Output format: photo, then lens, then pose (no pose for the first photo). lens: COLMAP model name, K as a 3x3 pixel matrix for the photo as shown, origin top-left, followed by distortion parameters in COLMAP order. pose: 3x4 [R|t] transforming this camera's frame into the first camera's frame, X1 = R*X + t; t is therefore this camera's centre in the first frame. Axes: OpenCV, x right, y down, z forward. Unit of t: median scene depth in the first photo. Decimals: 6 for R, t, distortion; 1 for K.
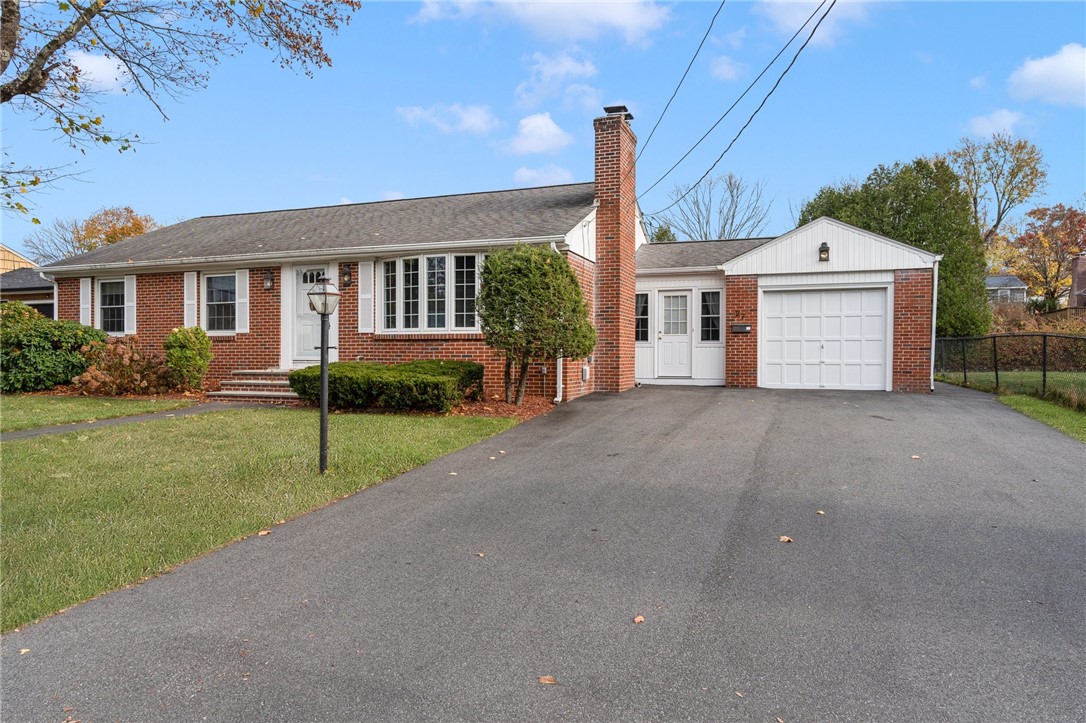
lens RADIAL K [[708.2, 0, 539.5], [0, 708.2, 363.4], [0, 0, 1]] dist [-0.011279, 0.002358]
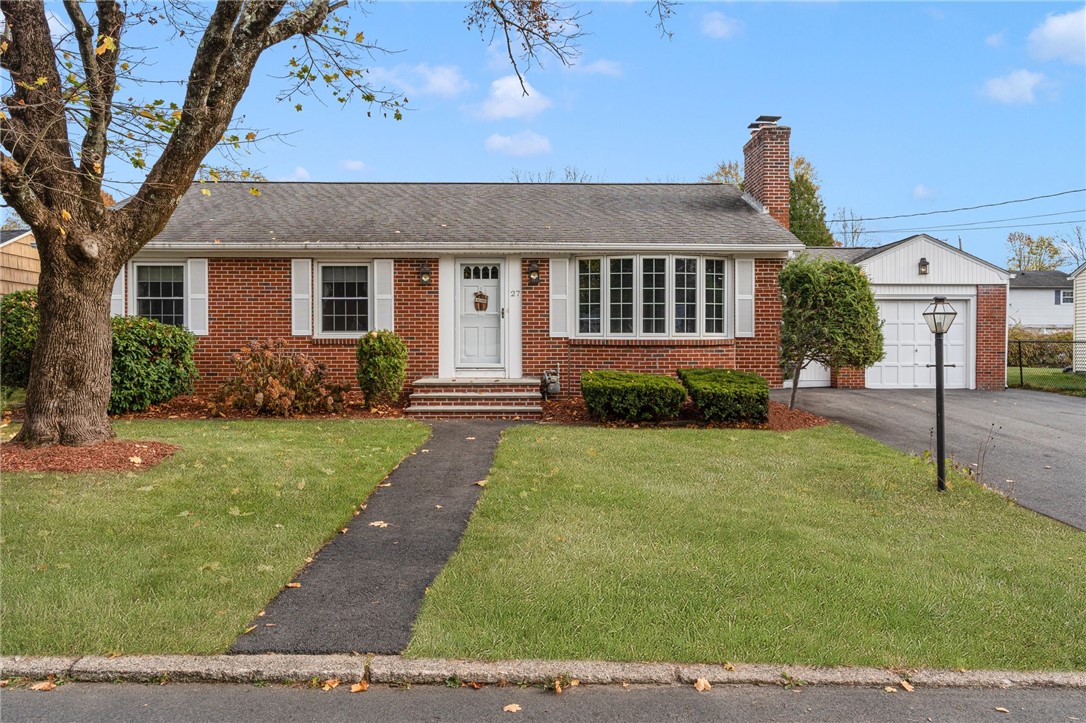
lens RADIAL K [[735.9, 0, 542.8], [0, 735.9, 357.4], [0, 0, 1]] dist [0.033060, -0.000252]
pose [[0.930184, -0.005525, 0.367051, -0.603989], [0.006787, 0.999975, -0.002148, -0.015315], [-0.367030, 0.004489, 0.930198, 0.129443]]
